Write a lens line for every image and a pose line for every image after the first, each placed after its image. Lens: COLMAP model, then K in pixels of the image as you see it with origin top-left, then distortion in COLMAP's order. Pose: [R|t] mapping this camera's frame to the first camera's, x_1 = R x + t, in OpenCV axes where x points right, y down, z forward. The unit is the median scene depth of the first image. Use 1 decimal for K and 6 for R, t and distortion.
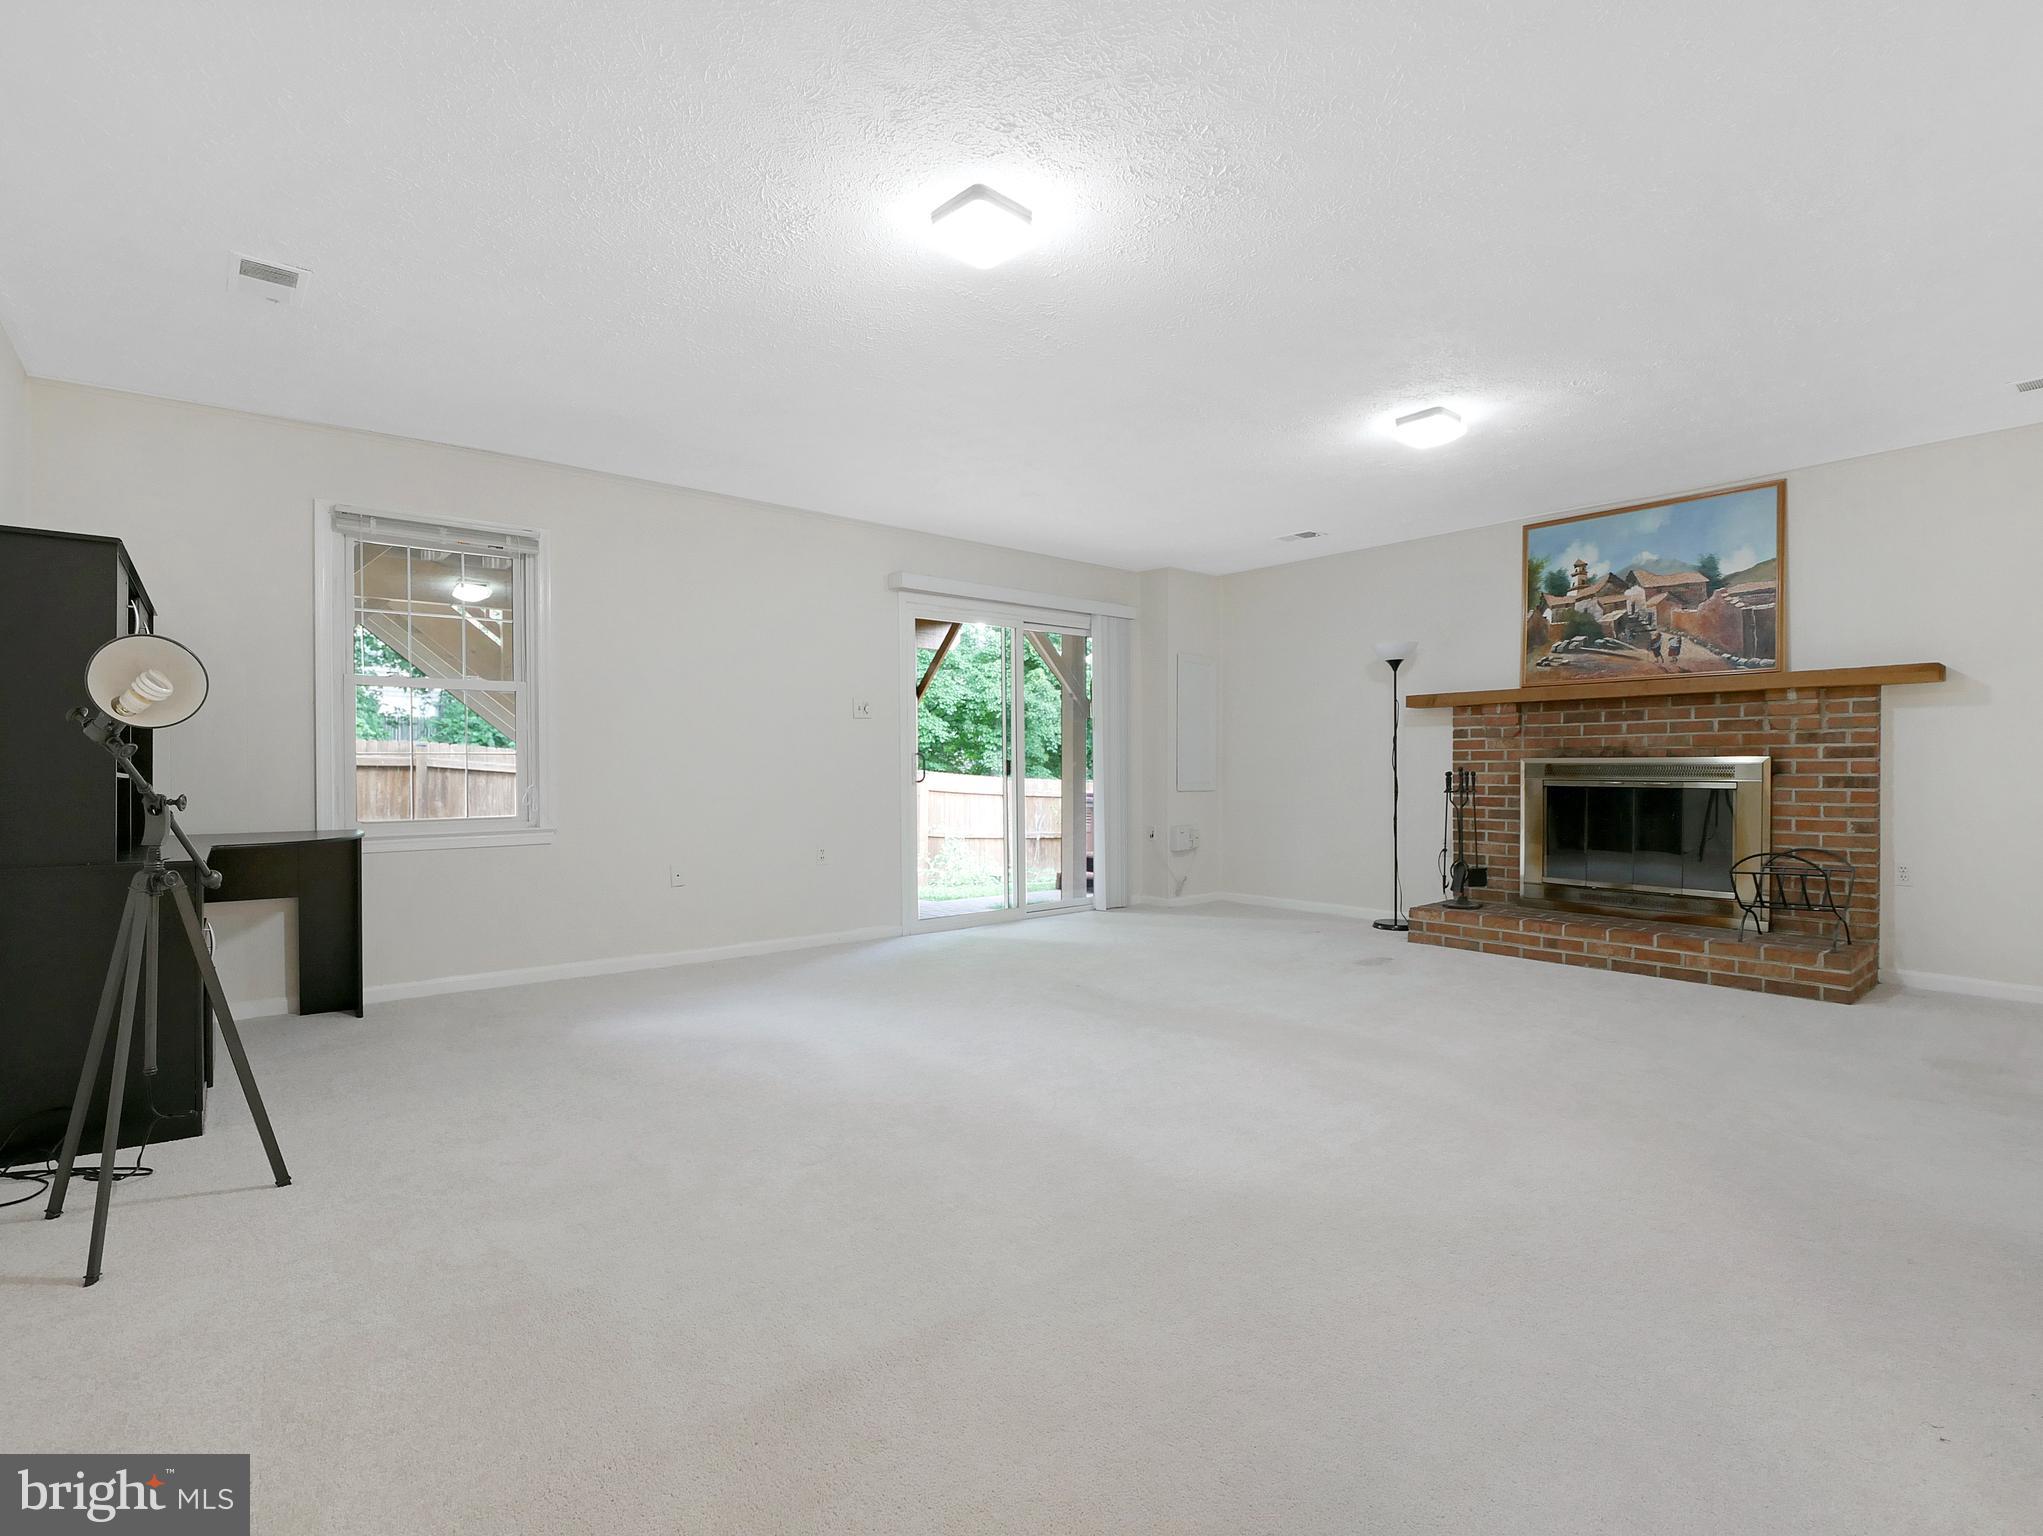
lens RADIAL K [[1022.9, 0, 1013.2], [0, 1022.9, 773.9], [0, 0, 1]] dist [-0.010901, 0.002325]
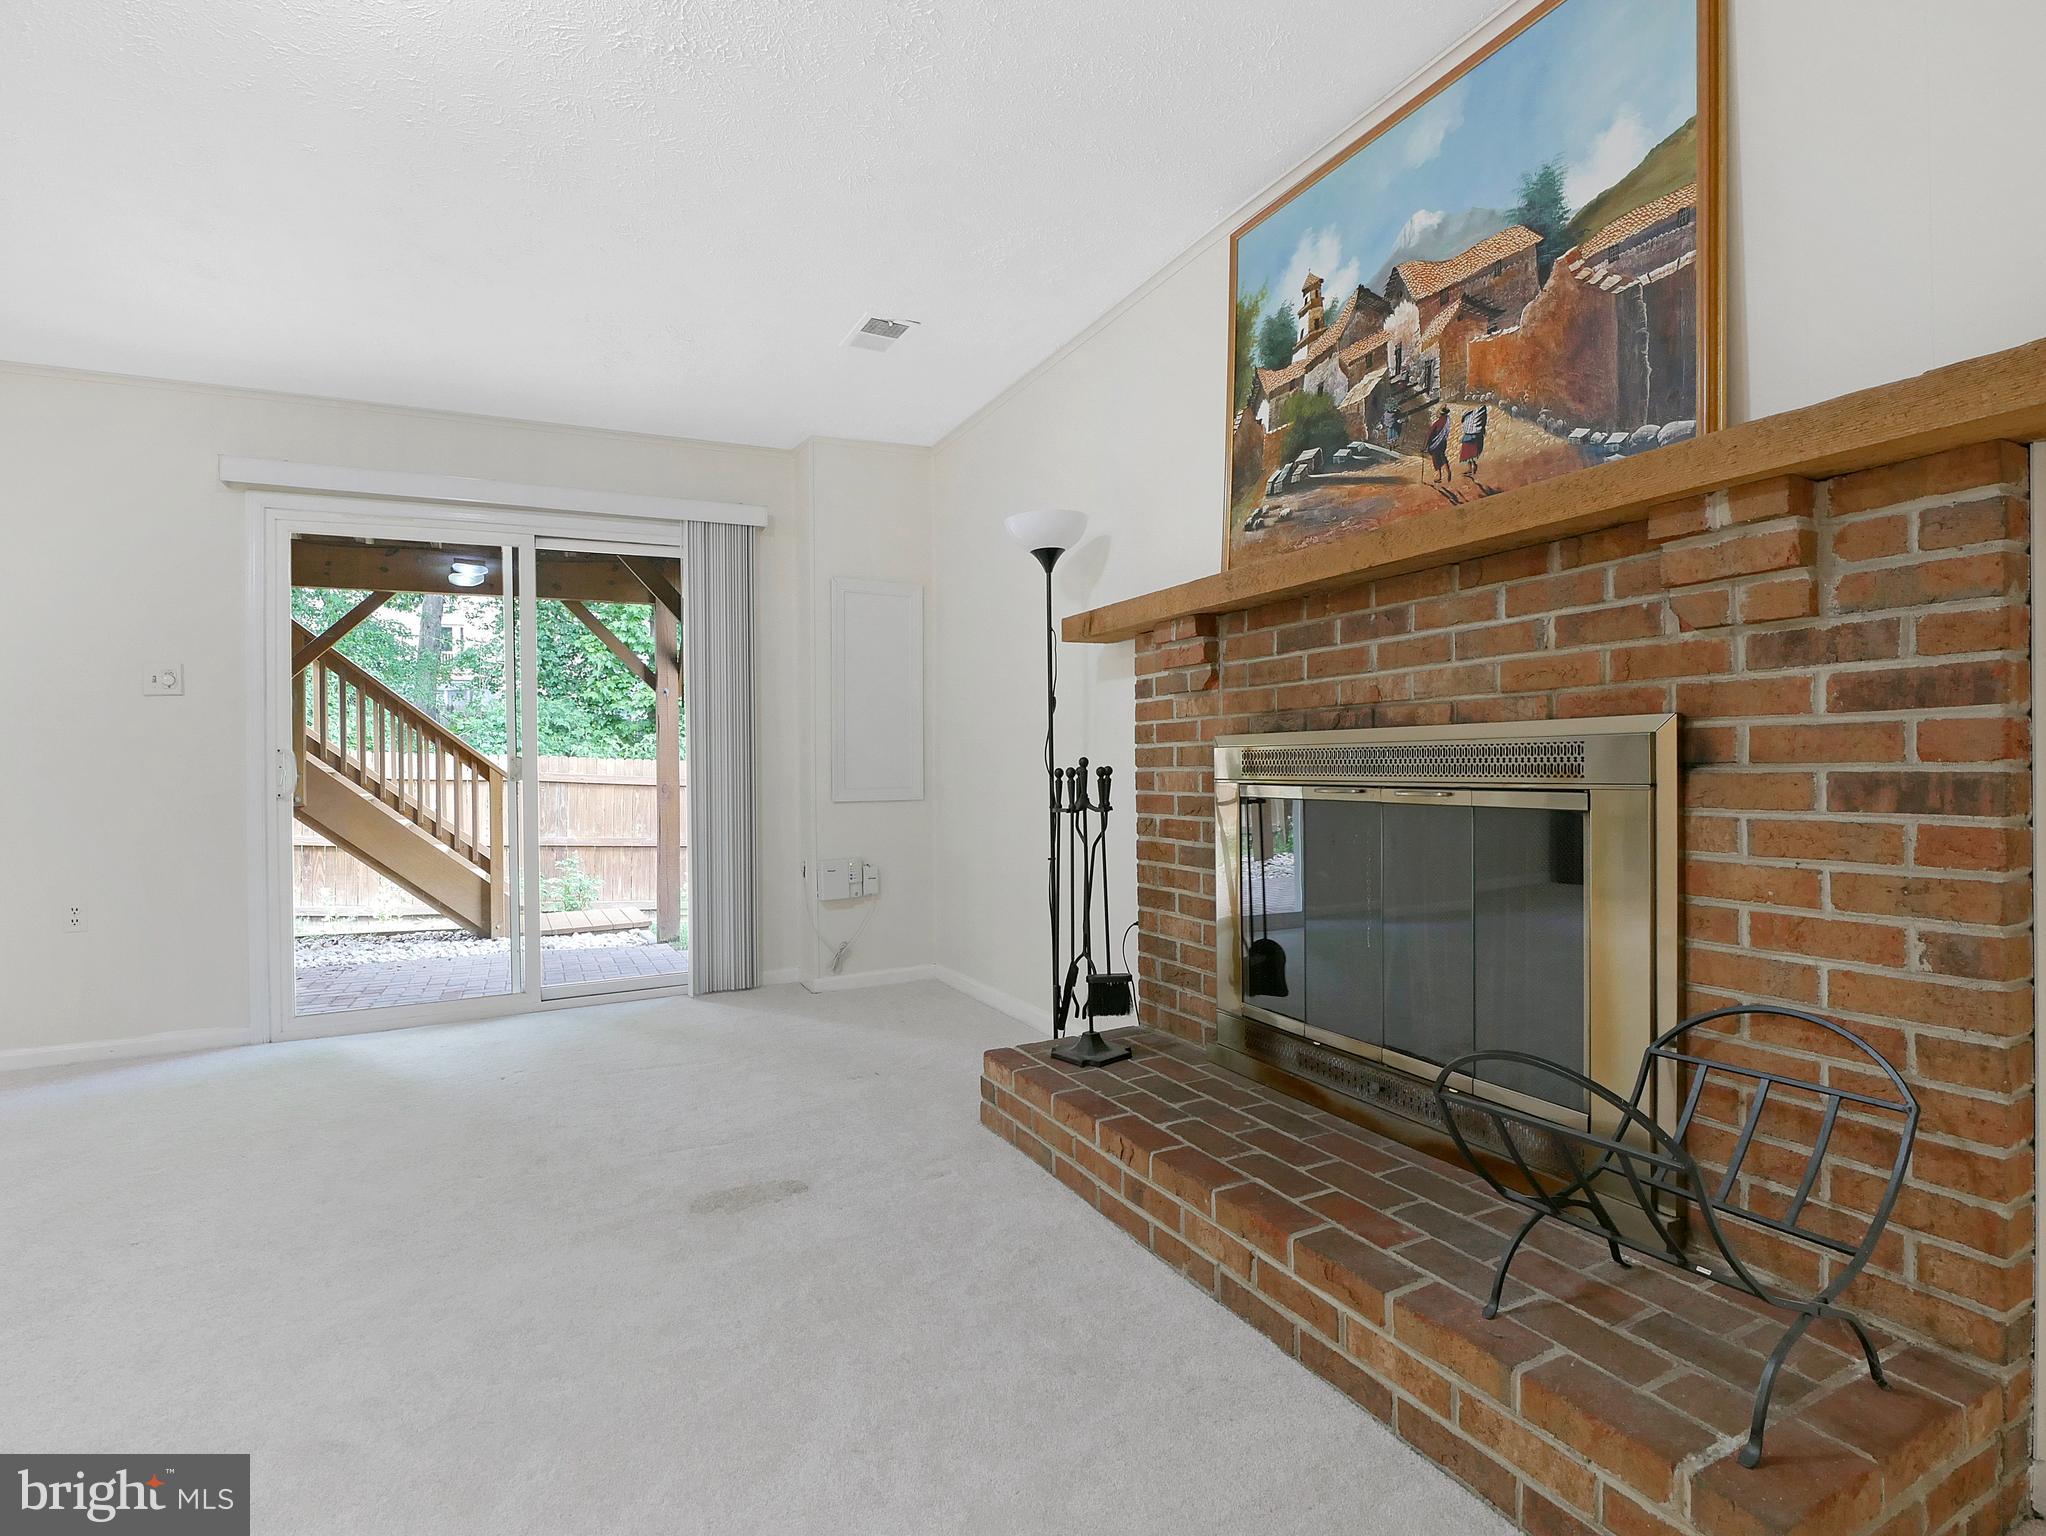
lens RADIAL K [[1024.4, 0, 1025.7], [0, 1024.4, 765.7], [0, 0, 1]] dist [-0.010901, 0.002325]
pose [[0.969764, -0.015196, -0.243571, 0.574837], [0.014978, 0.999884, -0.002750, -0.002200], [0.243584, -0.000981, 0.969879, 0.584384]]
